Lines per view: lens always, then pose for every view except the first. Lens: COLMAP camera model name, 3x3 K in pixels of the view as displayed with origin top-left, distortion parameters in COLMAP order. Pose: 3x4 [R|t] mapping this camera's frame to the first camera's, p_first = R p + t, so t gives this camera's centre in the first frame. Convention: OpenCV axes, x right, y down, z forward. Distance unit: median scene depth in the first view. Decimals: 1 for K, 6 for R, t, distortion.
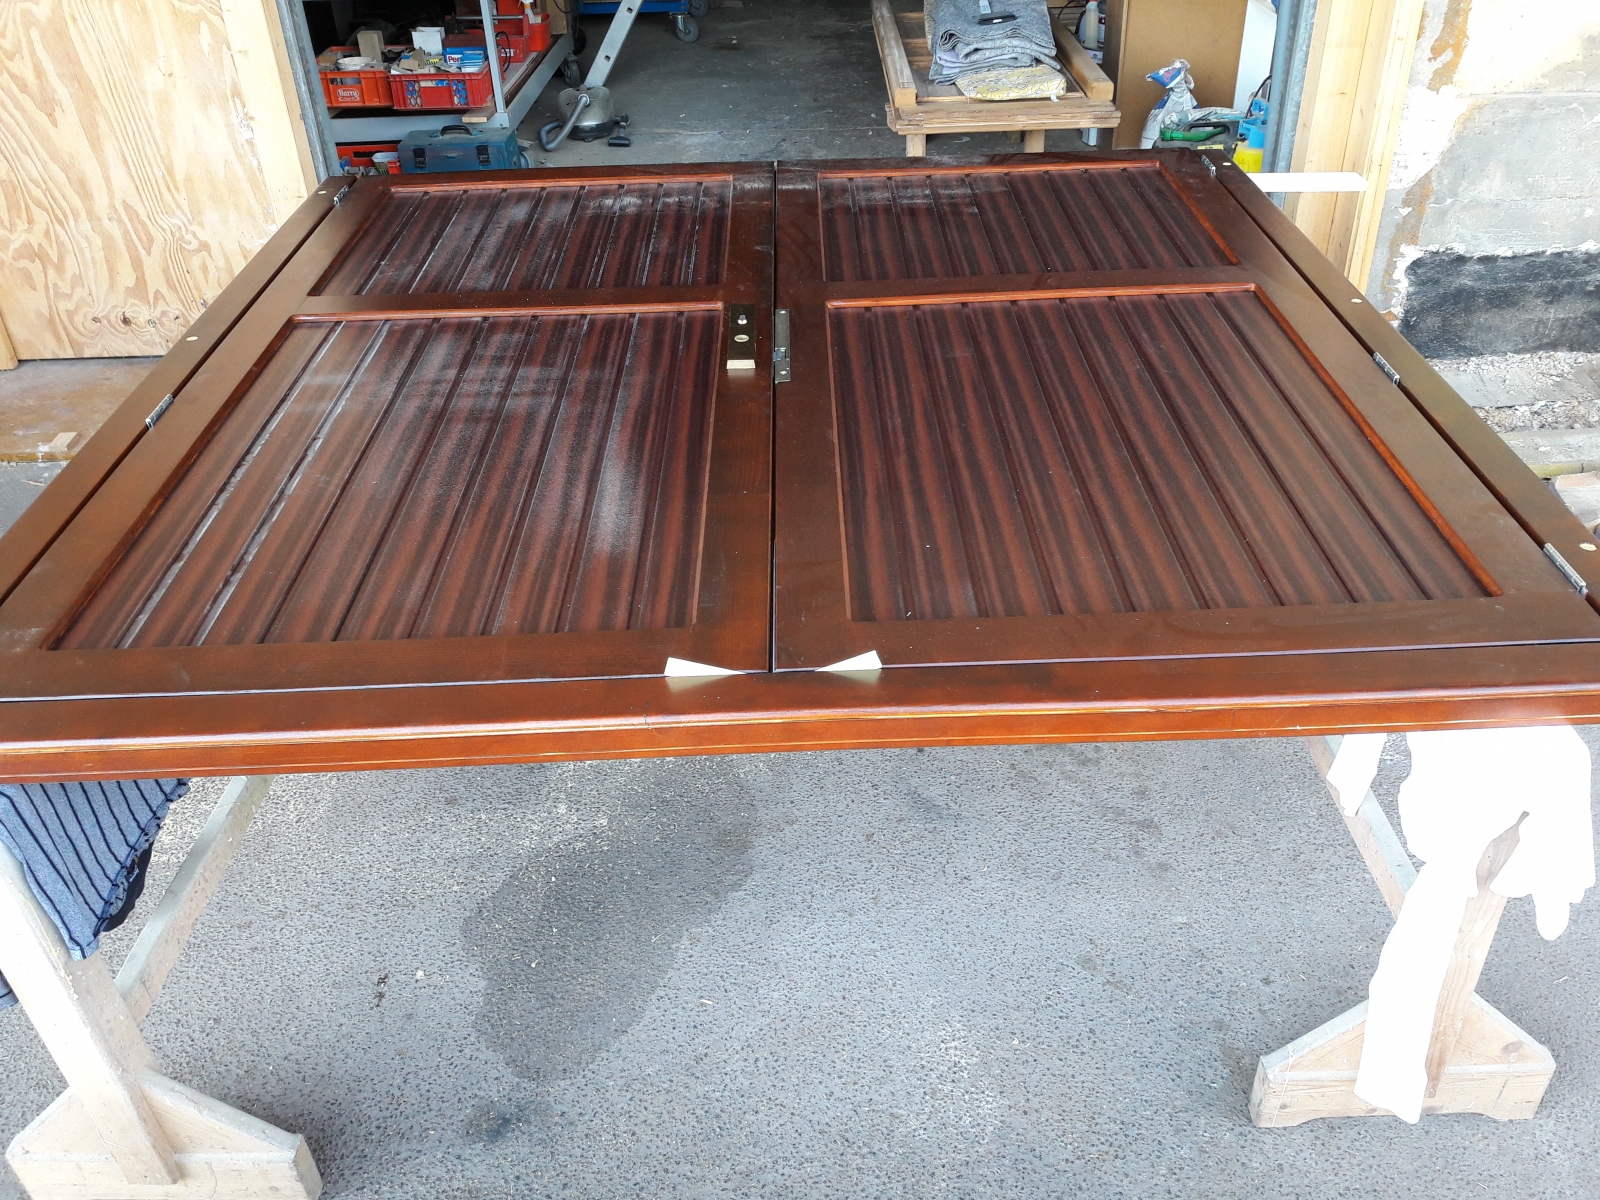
lens RADIAL K [[1307.5, 0, 806.0], [0, 1307.5, 599.9], [0, 0, 1]] dist [0.034223, -0.055981]
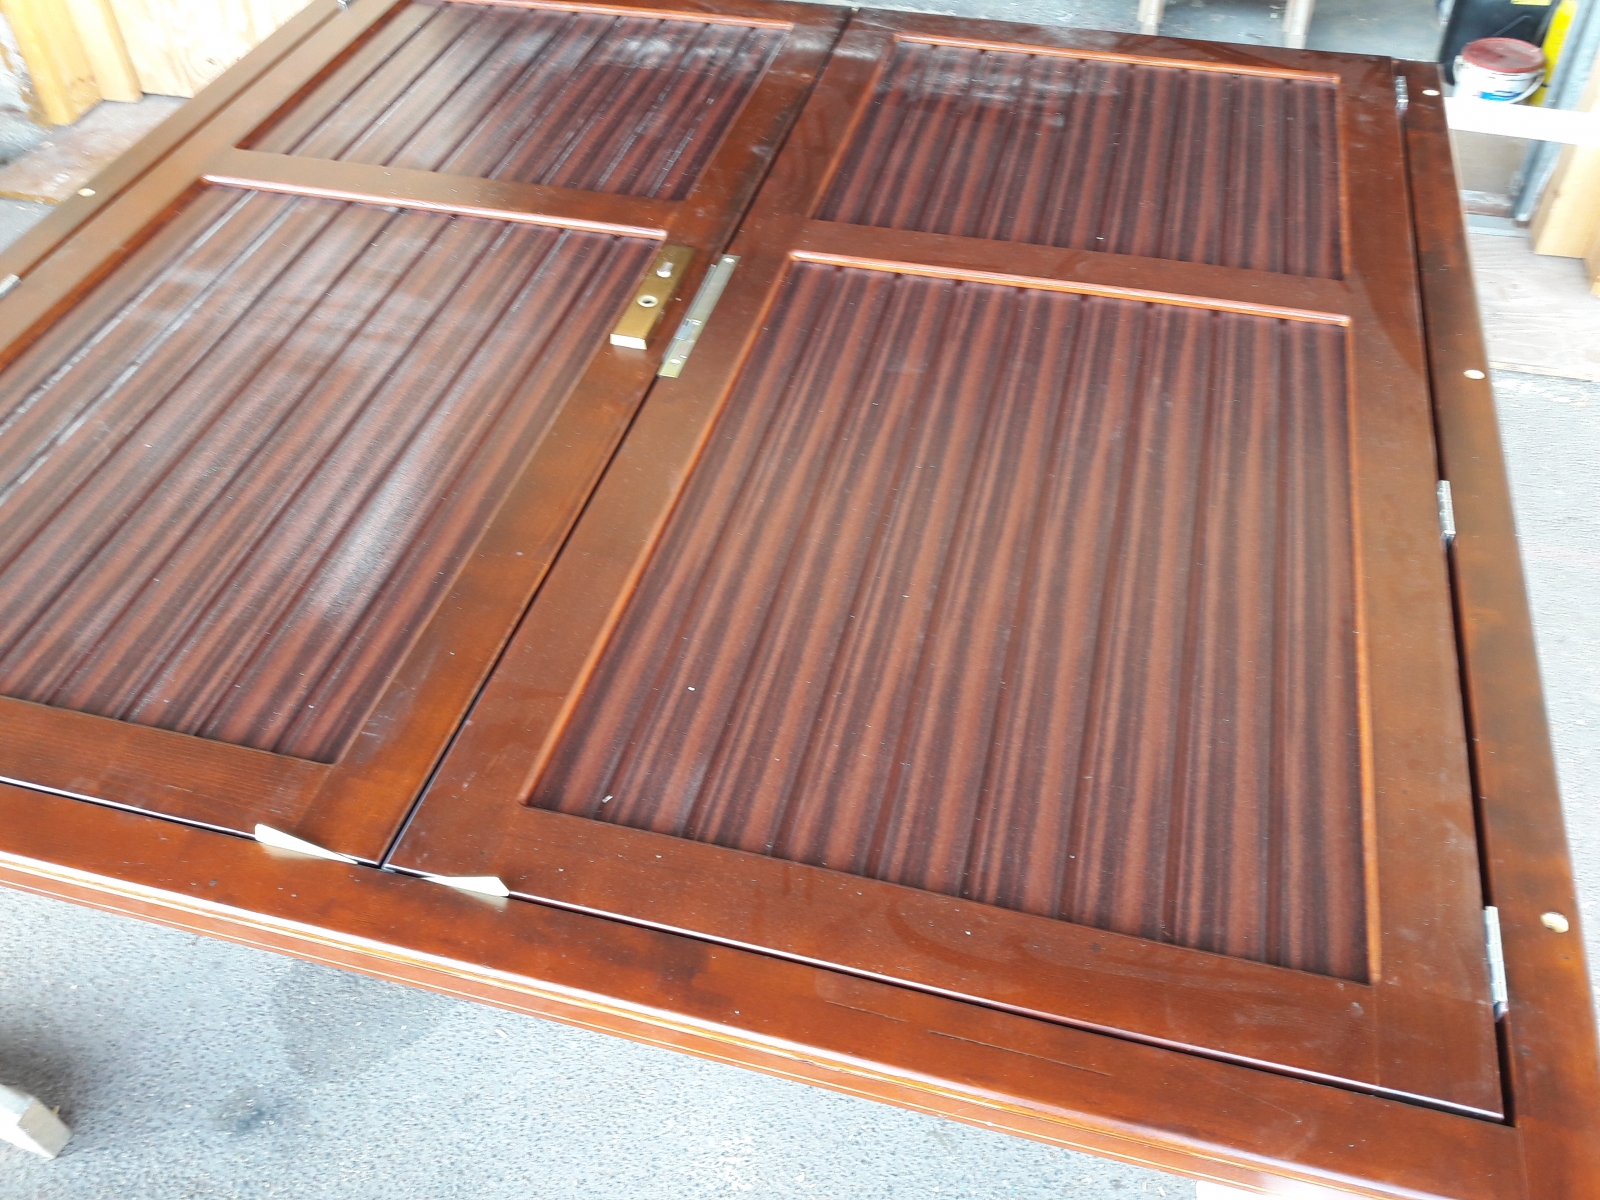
lens RADIAL K [[1307.5, 0, 805.2], [0, 1307.5, 600.2], [0, 0, 1]] dist [0.034223, -0.055981]
pose [[0.962278, 0.201351, -0.182972, 0.239829], [-0.159204, 0.962088, 0.221450, -0.226436], [0.220624, -0.183966, 0.957852, 0.222005]]
